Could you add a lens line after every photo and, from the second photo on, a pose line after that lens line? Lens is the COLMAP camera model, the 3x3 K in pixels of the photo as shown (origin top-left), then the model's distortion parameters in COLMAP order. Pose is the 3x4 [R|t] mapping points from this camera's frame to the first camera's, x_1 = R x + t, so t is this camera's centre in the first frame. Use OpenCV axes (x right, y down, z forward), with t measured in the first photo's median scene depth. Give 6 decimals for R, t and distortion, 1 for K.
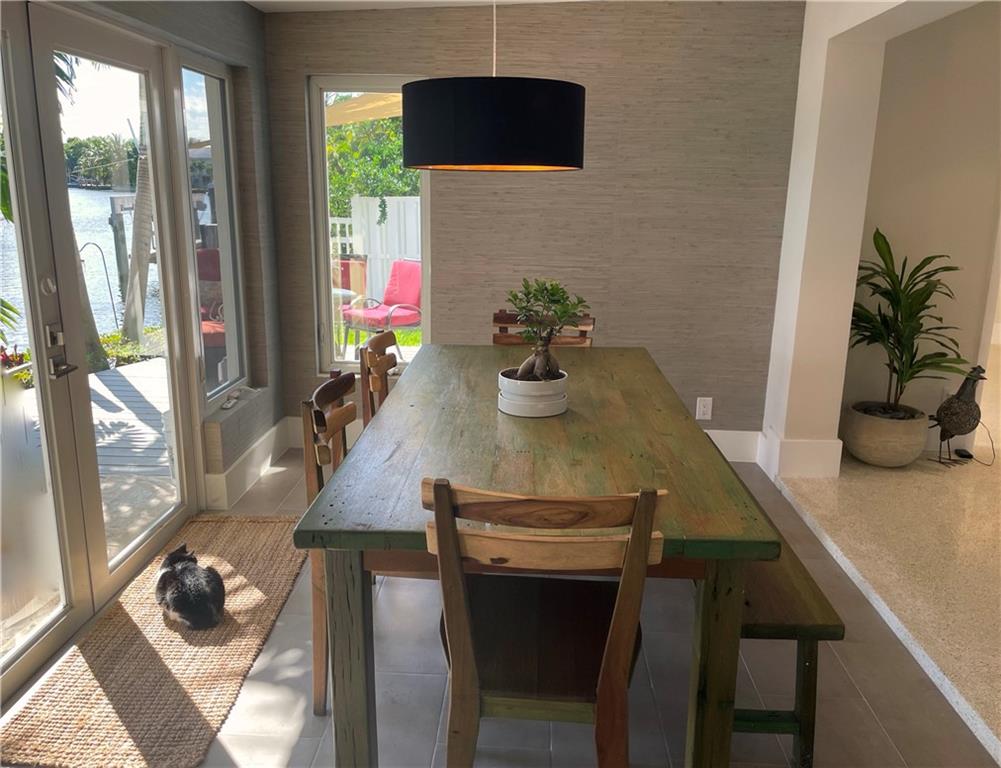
lens RADIAL K [[807.3, 0, 499.3], [0, 807.3, 383.5], [0, 0, 1]] dist [0.053893, -0.019713]
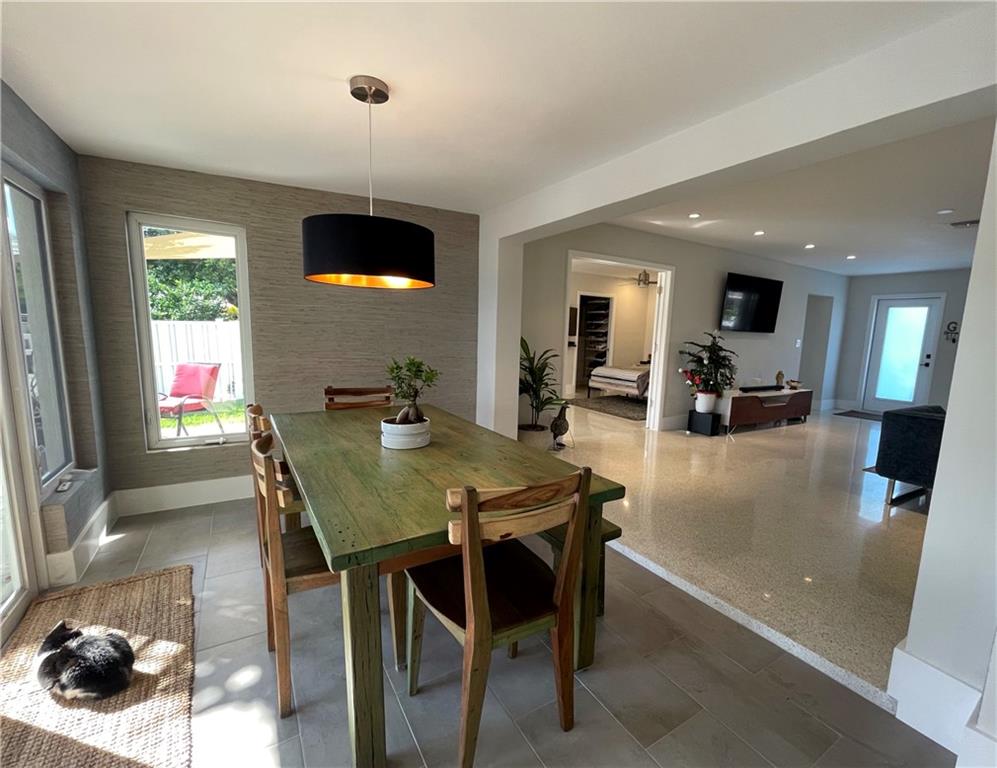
lens RADIAL K [[445.0, 0, 545.3], [0, 445.0, 398.9], [0, 0, 1]] dist [-0.010524, 0.002217]
pose [[0.797740, -0.074484, 0.598383, -0.167652], [0.118735, 0.992317, -0.034773, 0.005776], [-0.591196, 0.098789, 0.800455, 0.128360]]
